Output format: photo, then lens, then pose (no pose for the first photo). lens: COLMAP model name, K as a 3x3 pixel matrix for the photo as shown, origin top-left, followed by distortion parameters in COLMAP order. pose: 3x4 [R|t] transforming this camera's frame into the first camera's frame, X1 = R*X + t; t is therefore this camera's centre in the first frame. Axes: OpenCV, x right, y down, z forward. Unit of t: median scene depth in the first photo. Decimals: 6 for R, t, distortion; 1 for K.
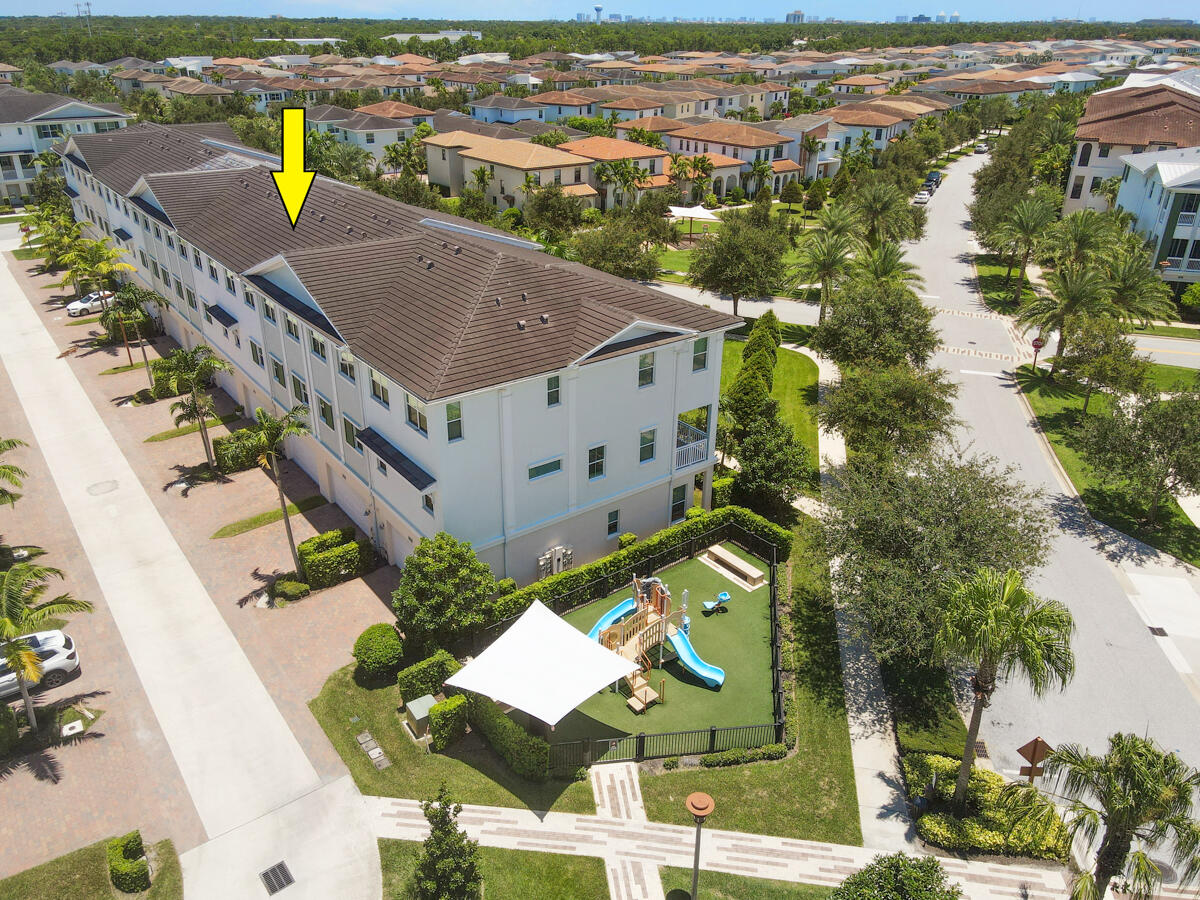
lens RADIAL K [[851.2, 0, 598.6], [0, 851.2, 401.8], [0, 0, 1]] dist [0.018884, -0.001140]
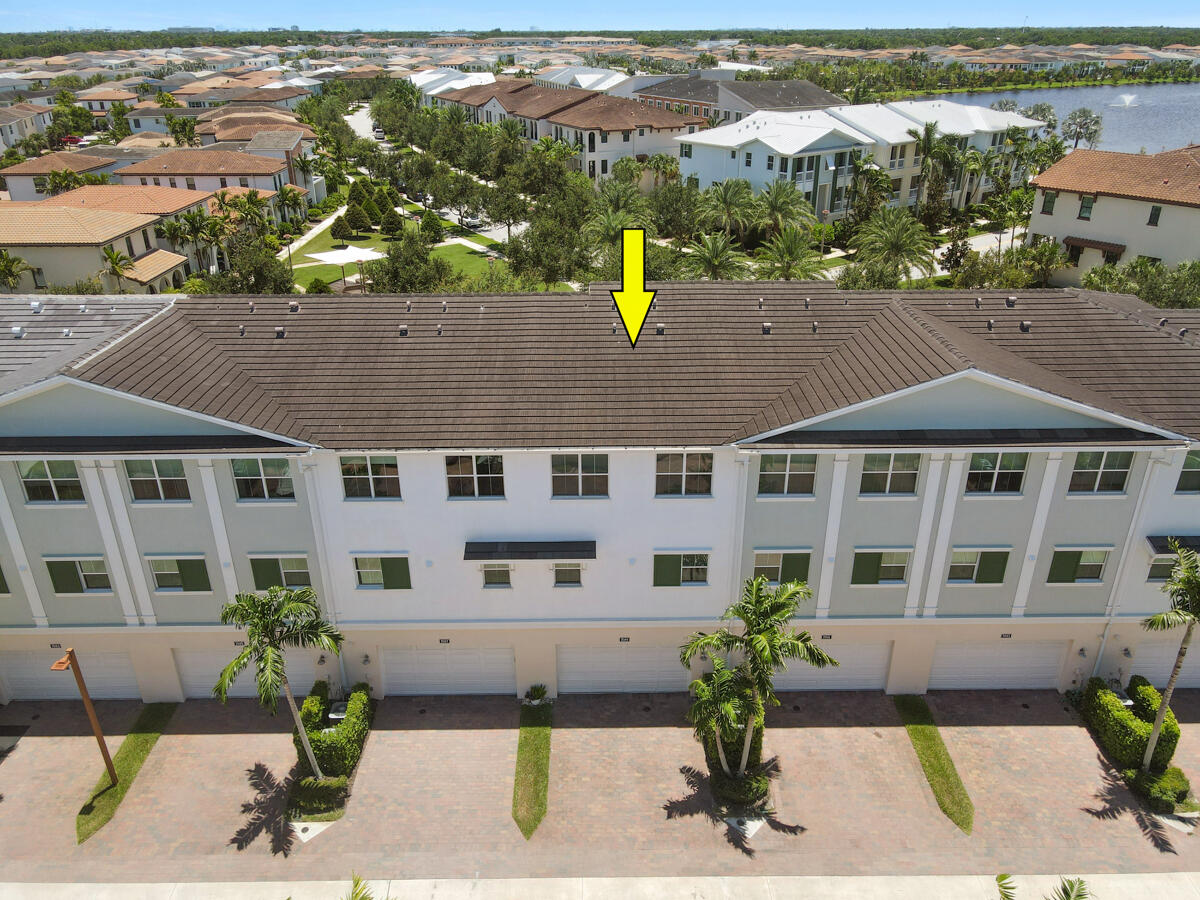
lens RADIAL K [[851.2, 0, 598.6], [0, 851.2, 401.8], [0, 0, 1]] dist [0.018884, -0.001140]
pose [[0.616691, -0.320094, 0.719189, -0.689168], [0.326182, 0.935382, 0.136622, -0.220661], [-0.716448, 0.150333, 0.681250, 0.508661]]
